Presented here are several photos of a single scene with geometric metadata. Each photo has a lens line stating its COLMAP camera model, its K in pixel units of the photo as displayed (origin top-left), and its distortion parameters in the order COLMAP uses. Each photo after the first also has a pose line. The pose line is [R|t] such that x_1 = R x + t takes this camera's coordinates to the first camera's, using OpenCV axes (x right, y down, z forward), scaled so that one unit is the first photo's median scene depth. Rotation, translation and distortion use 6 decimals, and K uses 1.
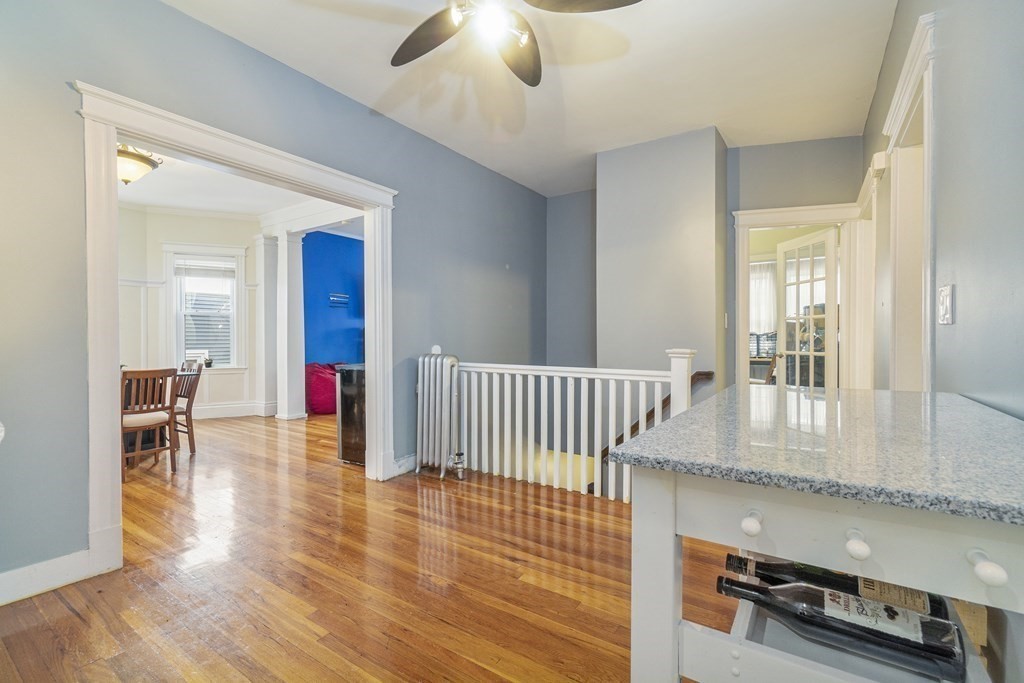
lens RADIAL K [[451.4, 0, 509.9], [0, 451.4, 359.0], [0, 0, 1]] dist [-0.002098, 0.000281]
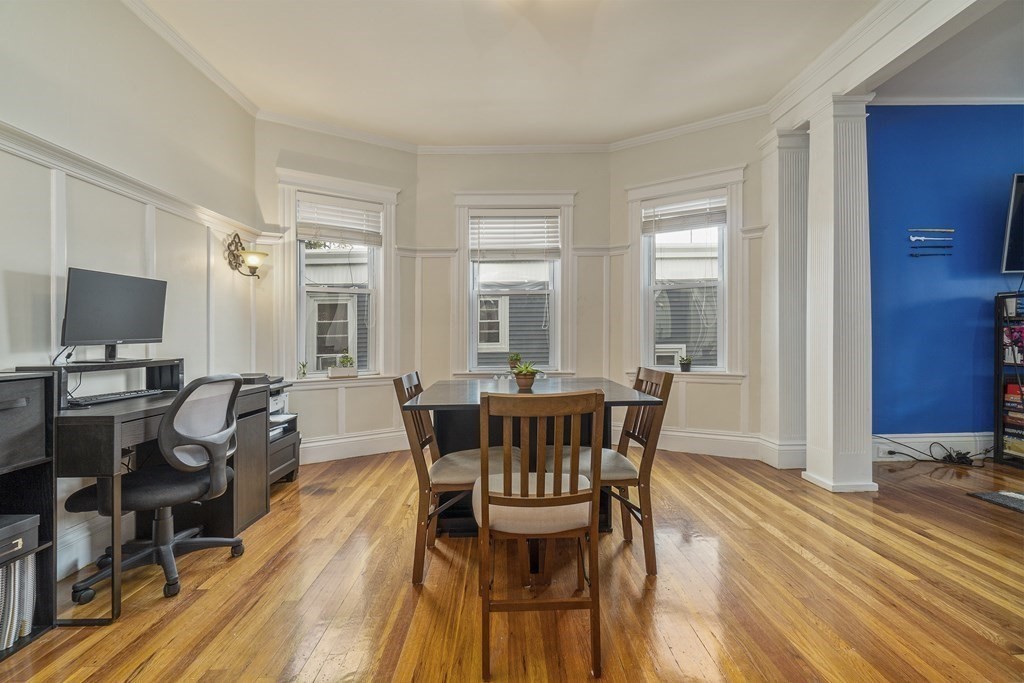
lens RADIAL K [[451.4, 0, 506.9], [0, 451.4, 330.6], [0, 0, 1]] dist [-0.002098, 0.000281]
pose [[0.567803, -0.020517, -0.822909, -0.301498], [-0.022114, 0.998948, -0.040164, -0.007725], [0.822867, 0.041003, 0.566752, 0.451981]]
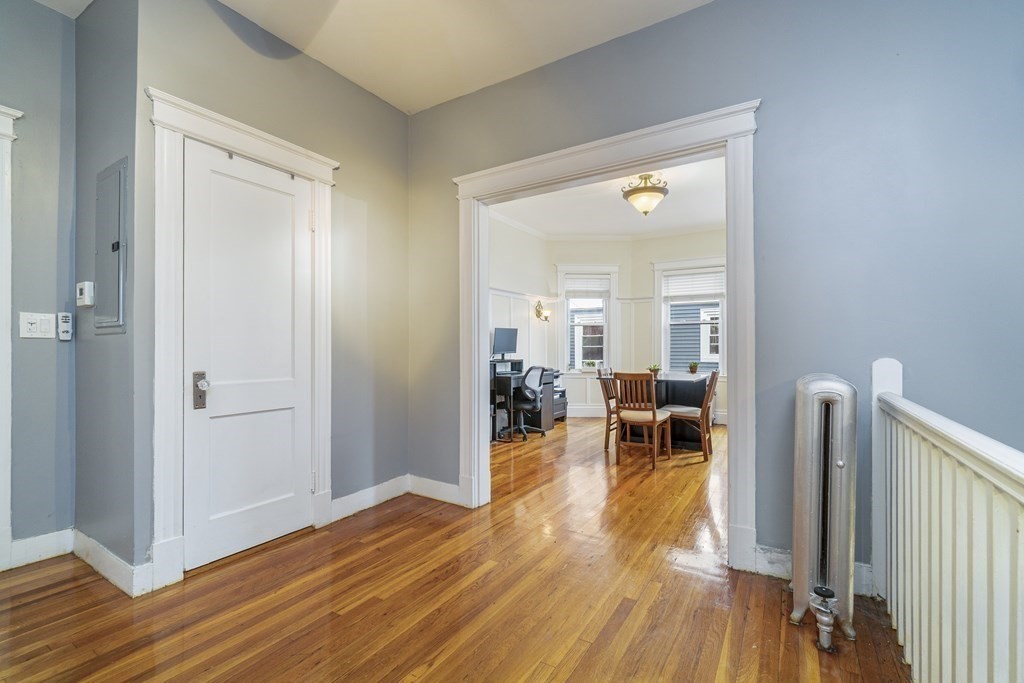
lens RADIAL K [[451.4, 0, 502.4], [0, 451.4, 347.7], [0, 0, 1]] dist [-0.002098, 0.000281]
pose [[0.017095, -0.001330, -0.999853, 0.200912], [-0.036147, 0.999345, -0.001947, -0.015021], [0.999200, 0.036175, 0.017036, 0.379715]]
